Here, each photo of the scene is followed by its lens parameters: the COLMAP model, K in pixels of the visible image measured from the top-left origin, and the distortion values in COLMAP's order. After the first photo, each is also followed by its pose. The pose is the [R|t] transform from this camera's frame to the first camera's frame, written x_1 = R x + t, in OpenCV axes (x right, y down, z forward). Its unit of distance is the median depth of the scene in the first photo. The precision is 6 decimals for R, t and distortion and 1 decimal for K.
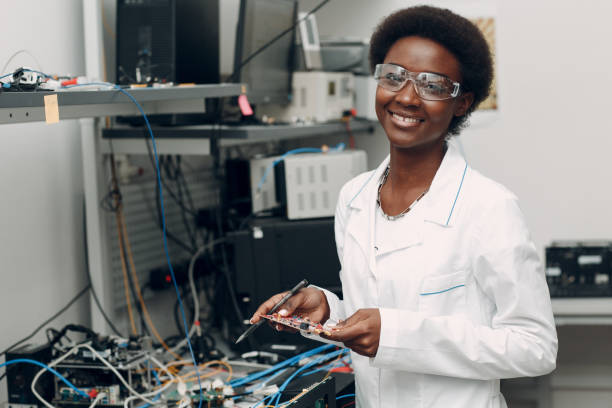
lens RADIAL K [[1493.3, 0, 306.0], [0, 1493.3, 204.0], [0, 0, 1]] dist [-0.100159, -0.950509]
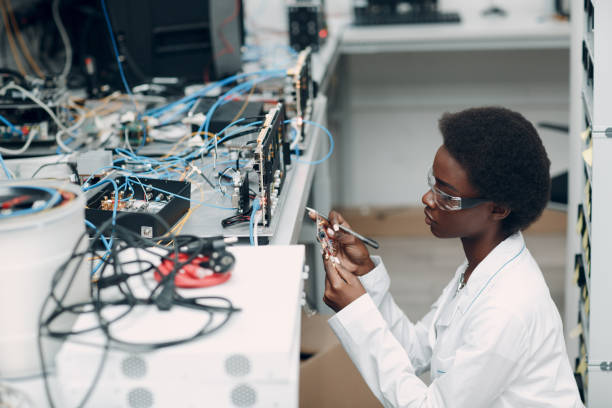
lens RADIAL K [[1493.3, 0, 306.0], [0, 1493.3, 204.0], [0, 0, 1]] dist [-0.100159, -0.950509]
pose [[0.972050, -0.058951, 0.227251, -0.184968], [0.017273, 0.983296, 0.181192, -0.011444], [-0.234137, -0.172202, 0.956831, -0.084751]]
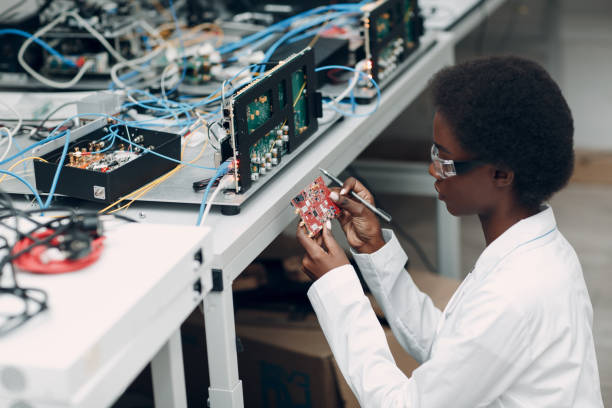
lens RADIAL K [[1493.3, 0, 306.0], [0, 1493.3, 204.0], [0, 0, 1]] dist [-0.100159, -0.950509]
pose [[0.999634, -0.005916, -0.026396, 0.032114], [0.012097, 0.970552, 0.240586, -0.017391], [0.024195, -0.240818, 0.970269, 0.011522]]
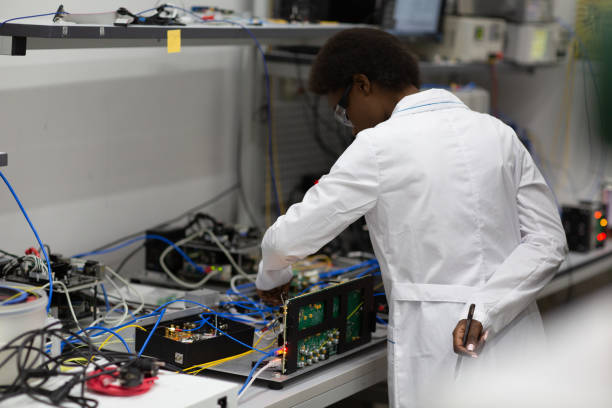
lens RADIAL K [[1493.3, 0, 306.0], [0, 1493.3, 204.0], [0, 0, 1]] dist [-0.100159, -0.950509]
pose [[0.975439, 0.107483, -0.192266, 0.160771], [-0.095551, 0.992938, 0.070318, -0.020811], [0.198466, -0.050220, 0.978820, -0.187742]]
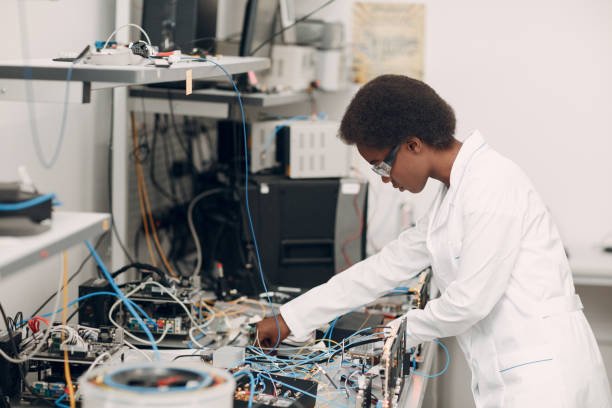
lens RADIAL K [[1493.3, 0, 306.0], [0, 1493.3, 204.0], [0, 0, 1]] dist [-0.100159, -0.950509]
pose [[0.983979, 0.050298, 0.171043, -0.224598], [-0.056593, 0.997880, 0.032129, -0.008553], [-0.169064, -0.041294, 0.984740, -0.149232]]
